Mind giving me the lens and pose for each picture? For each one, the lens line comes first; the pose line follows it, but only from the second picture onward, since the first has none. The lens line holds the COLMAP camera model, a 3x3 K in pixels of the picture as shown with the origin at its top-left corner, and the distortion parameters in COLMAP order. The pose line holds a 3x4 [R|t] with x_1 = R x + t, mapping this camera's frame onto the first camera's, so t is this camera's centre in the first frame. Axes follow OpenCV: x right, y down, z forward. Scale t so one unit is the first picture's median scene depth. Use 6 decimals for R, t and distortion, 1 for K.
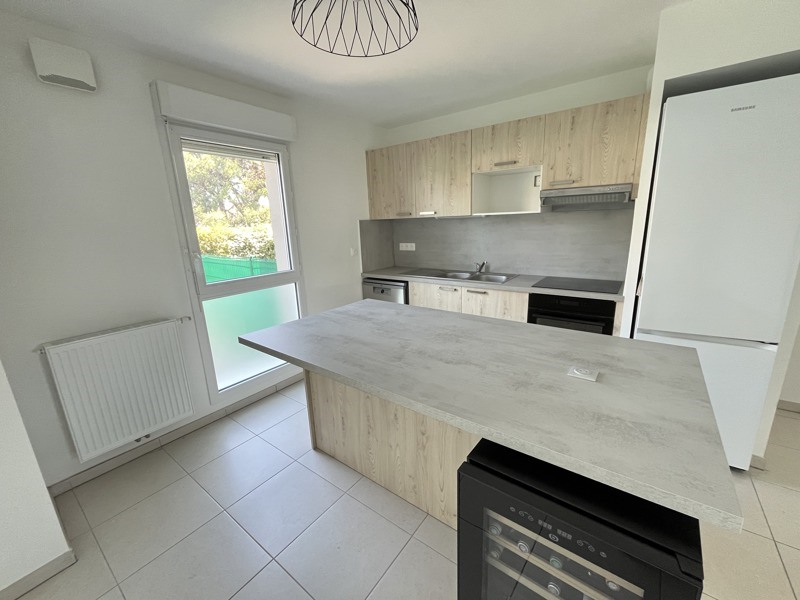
lens RADIAL K [[327.9, 0, 400.4], [0, 327.9, 300.8], [0, 0, 1]] dist [-0.000258, -0.000027]
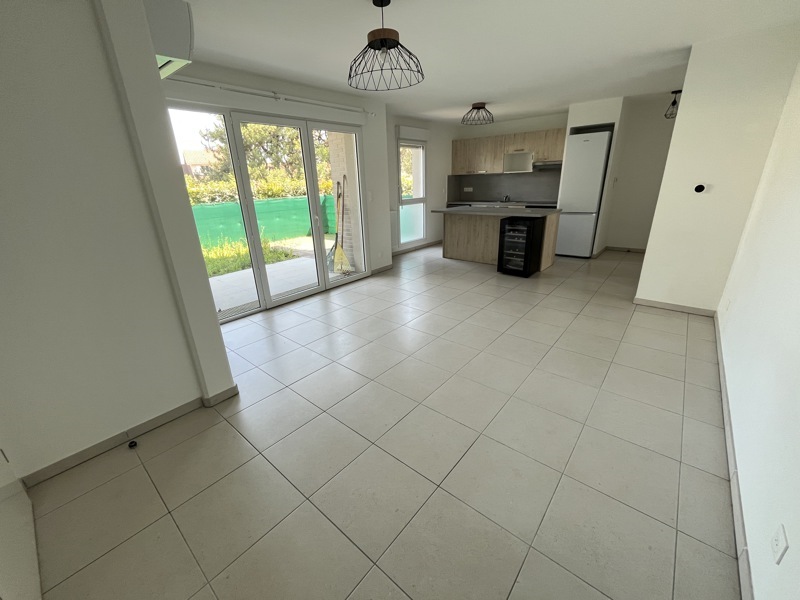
lens RADIAL K [[327.9, 0, 400.6], [0, 327.9, 297.6], [0, 0, 1]] dist [-0.000258, -0.000027]
pose [[0.997953, 0.024823, -0.058933, -0.319365], [-0.018350, 0.993987, 0.107945, 0.346448], [0.061258, -0.106643, 0.992409, -1.316614]]
